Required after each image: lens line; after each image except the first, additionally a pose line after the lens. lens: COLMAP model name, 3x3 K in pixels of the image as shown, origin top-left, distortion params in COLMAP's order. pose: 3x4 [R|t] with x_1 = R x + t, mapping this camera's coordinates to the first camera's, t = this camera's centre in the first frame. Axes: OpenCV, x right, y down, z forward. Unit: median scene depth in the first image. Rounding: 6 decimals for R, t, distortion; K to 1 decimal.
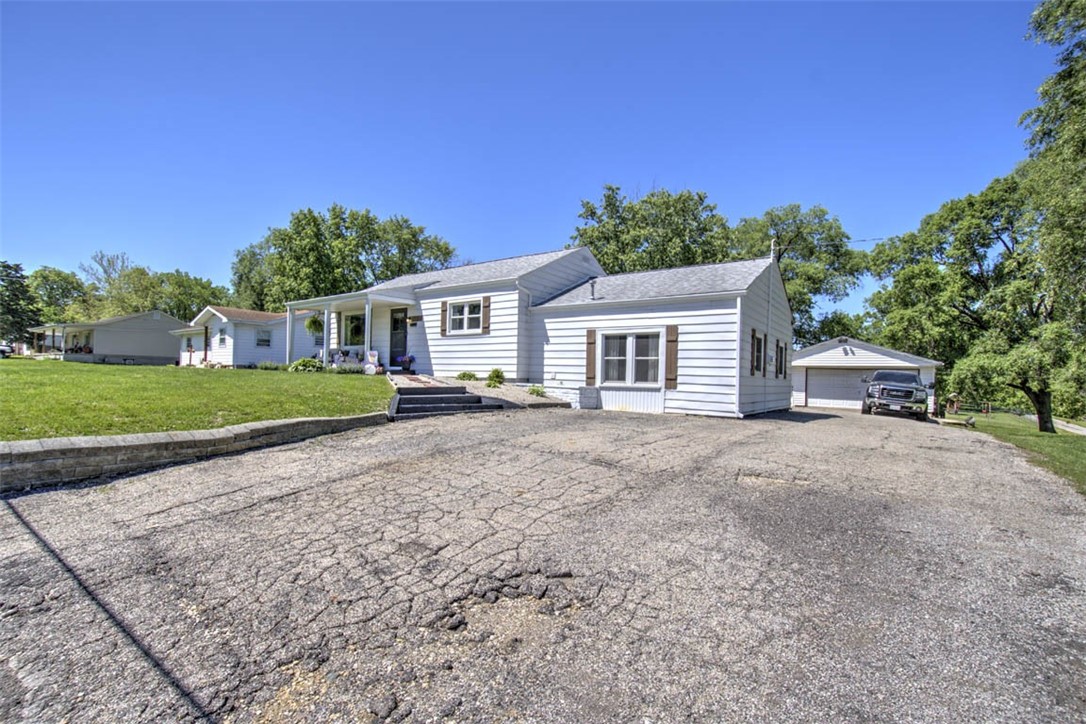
lens RADIAL K [[498.5, 0, 543.3], [0, 498.5, 365.4], [0, 0, 1]] dist [-0.005916, -0.000400]
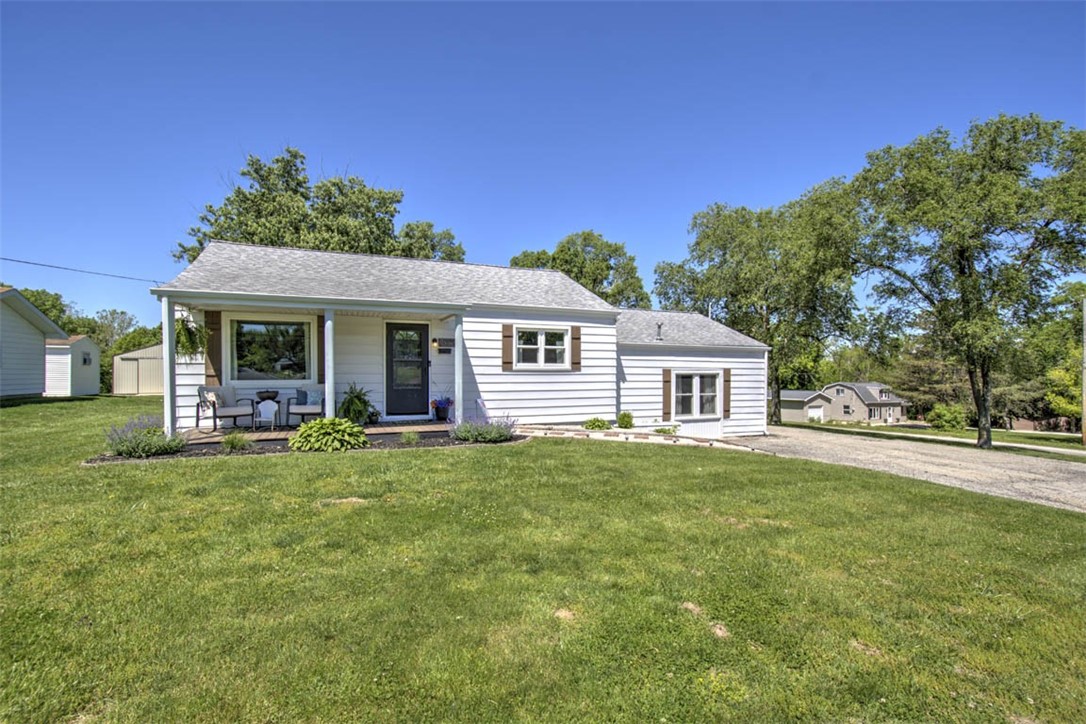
lens RADIAL K [[498.5, 0, 542.6], [0, 498.5, 367.5], [0, 0, 1]] dist [-0.005916, -0.000400]
pose [[0.496645, -0.013270, 0.867852, -0.970865], [-0.008187, 0.999767, 0.019973, -0.093475], [-0.867915, -0.017025, 0.496421, 0.689279]]
